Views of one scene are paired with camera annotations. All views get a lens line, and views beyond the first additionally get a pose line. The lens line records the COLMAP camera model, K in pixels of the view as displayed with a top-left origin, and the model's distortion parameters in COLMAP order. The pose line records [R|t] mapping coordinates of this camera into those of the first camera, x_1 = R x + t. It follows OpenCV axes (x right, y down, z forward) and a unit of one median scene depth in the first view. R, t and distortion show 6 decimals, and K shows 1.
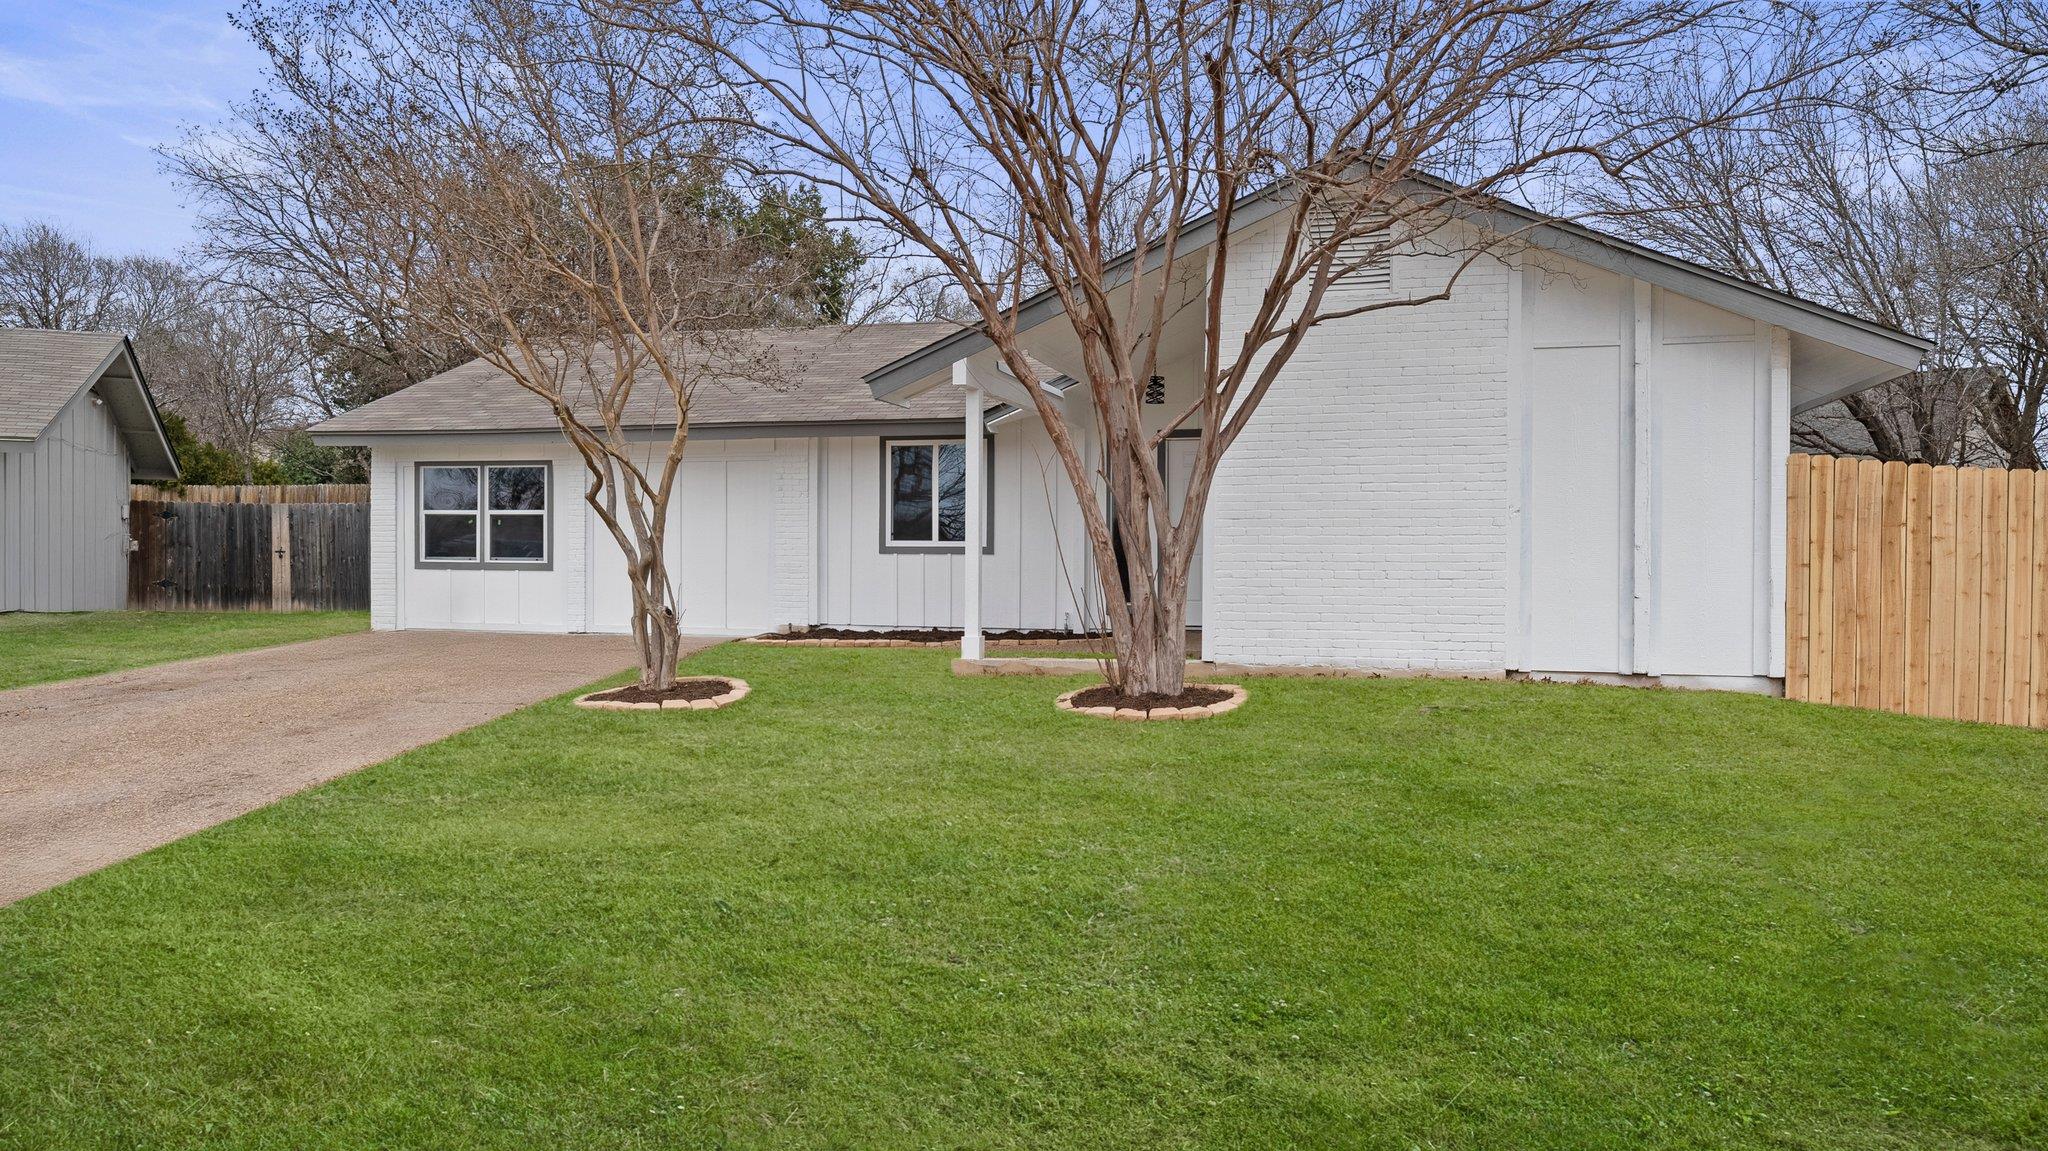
lens RADIAL K [[1363.5, 0, 1023.1], [0, 1363.5, 564.8], [0, 0, 1]] dist [-0.001075, 0.003958]
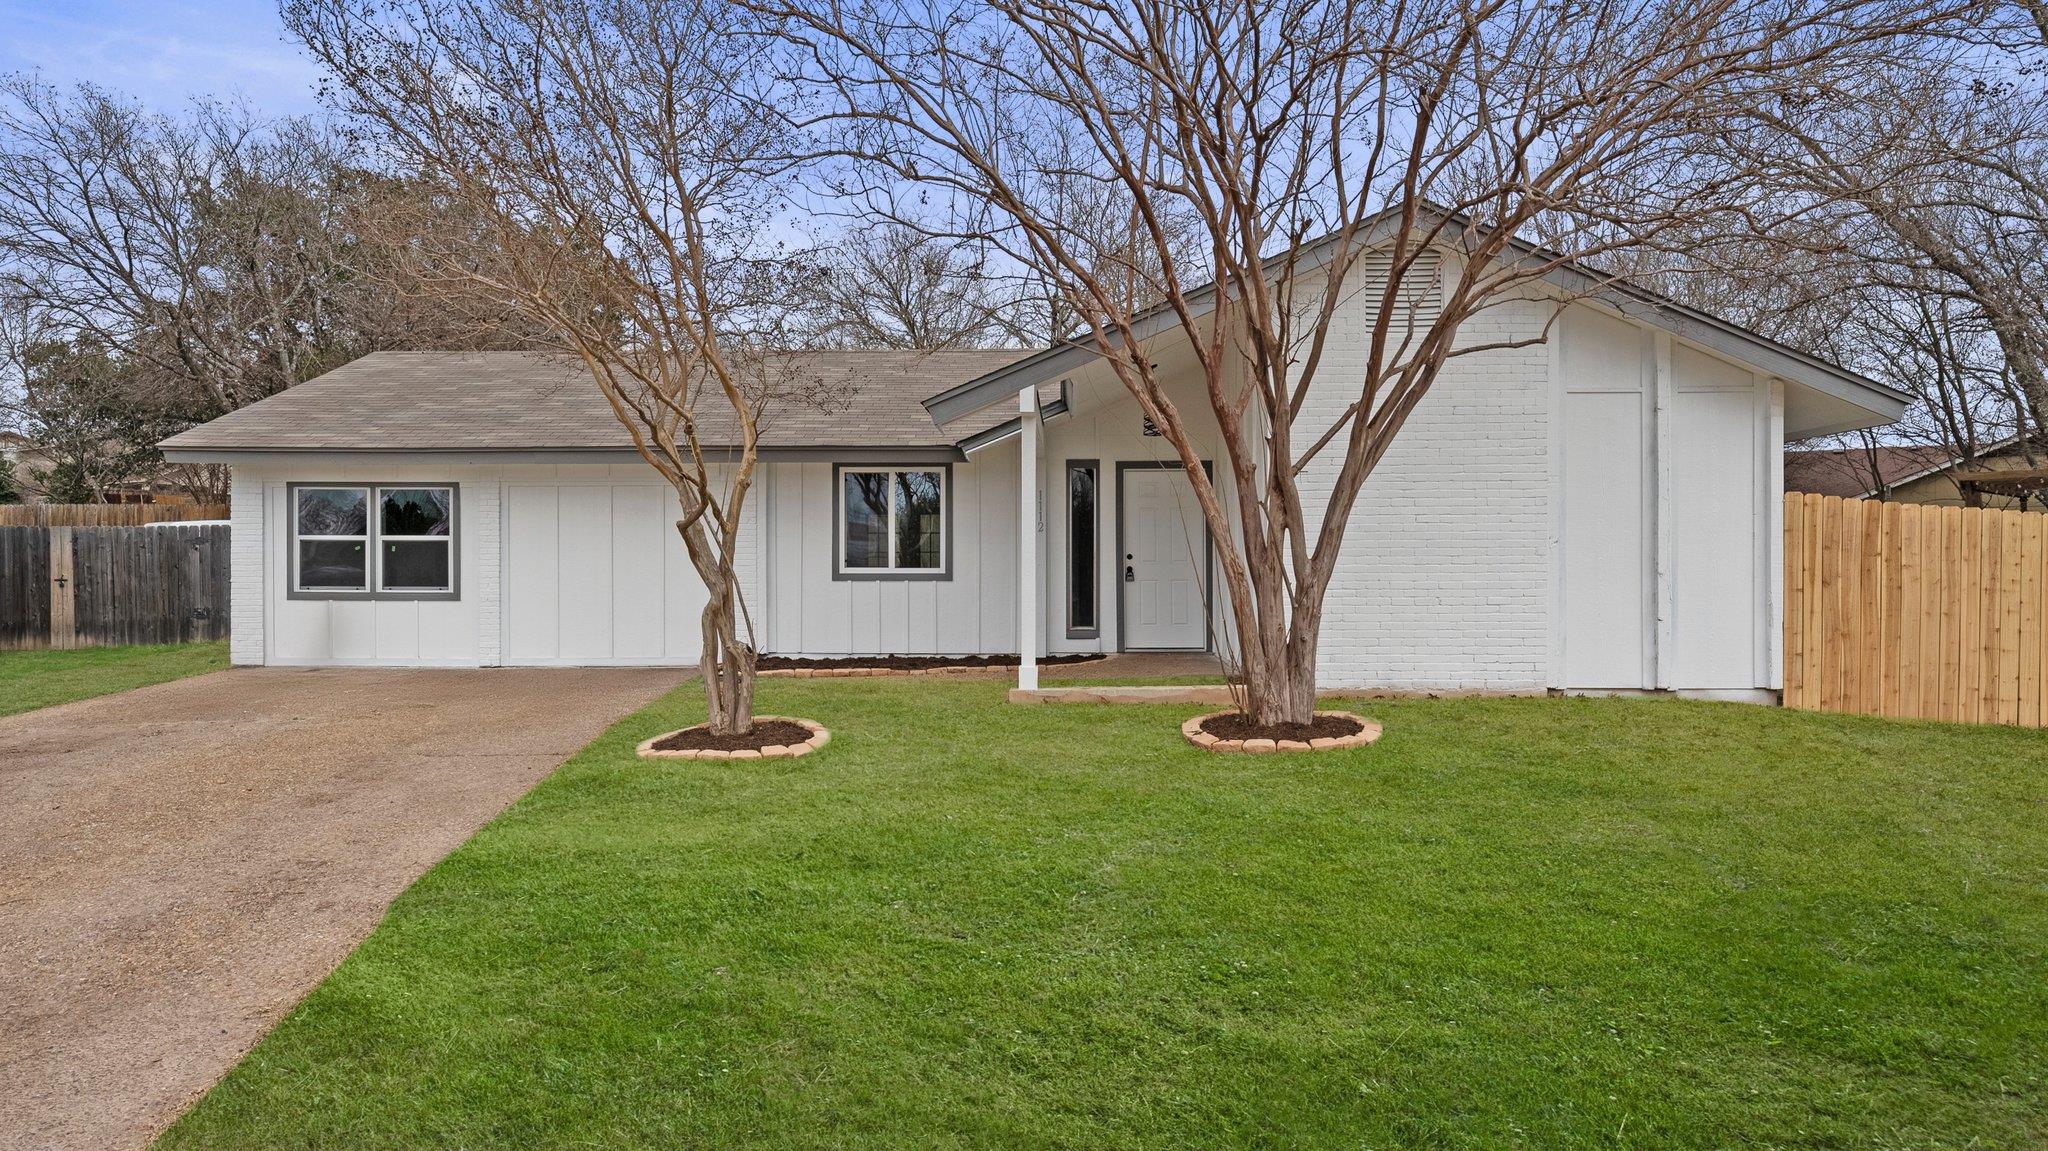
lens RADIAL K [[1233.9, 0, 1021.2], [0, 1233.9, 579.1], [0, 0, 1]] dist [0.005466, -0.002295]
pose [[0.971047, -0.005936, 0.238814, -0.257453], [0.006553, 0.999977, -0.001789, -0.009505], [-0.238798, 0.003302, 0.971064, 0.131040]]
